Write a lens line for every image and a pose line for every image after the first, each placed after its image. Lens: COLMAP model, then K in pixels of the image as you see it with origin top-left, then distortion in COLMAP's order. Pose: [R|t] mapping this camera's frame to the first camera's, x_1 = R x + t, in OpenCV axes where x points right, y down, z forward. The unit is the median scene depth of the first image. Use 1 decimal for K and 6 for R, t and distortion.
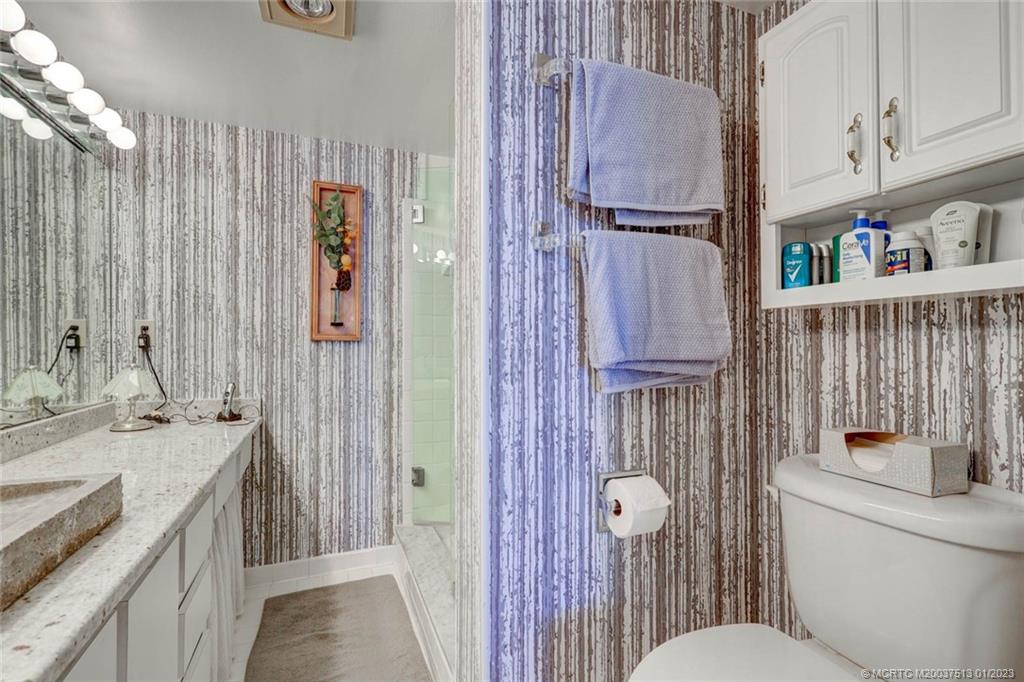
lens RADIAL K [[478.9, 0, 508.4], [0, 478.9, 341.1], [0, 0, 1]] dist [-0.005805, 0.001502]
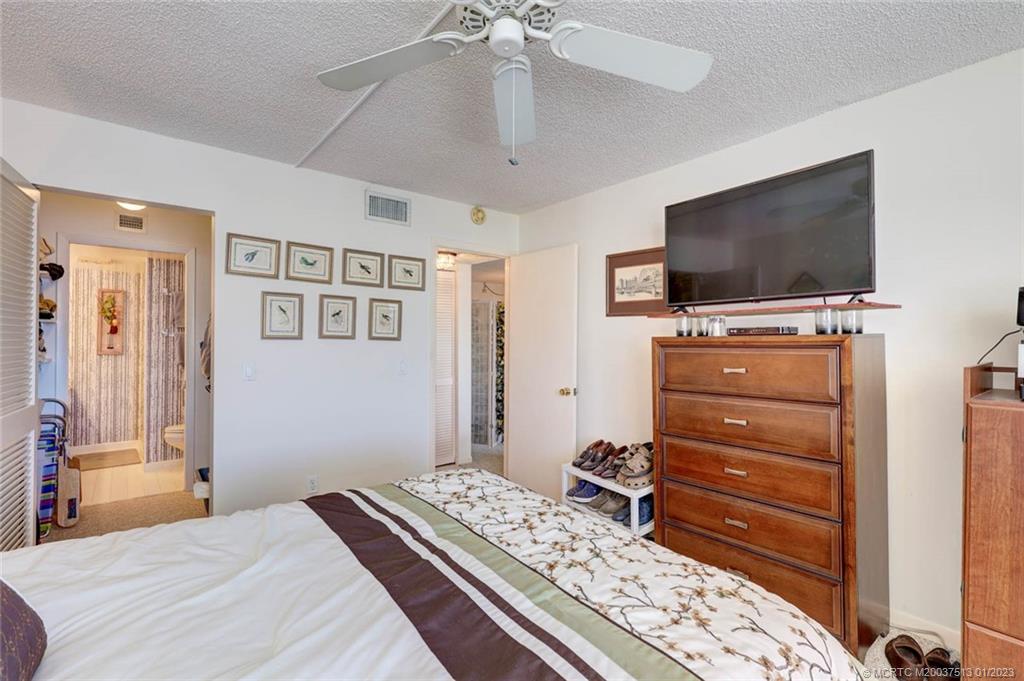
lens RADIAL K [[478.9, 0, 516.2], [0, 478.9, 339.7], [0, 0, 1]] dist [-0.005805, 0.001502]
pose [[0.949044, 0.008402, 0.315033, 0.836212], [-0.009194, 0.999957, 0.001030, -0.097517], [-0.315011, -0.003874, 0.949080, -1.953330]]
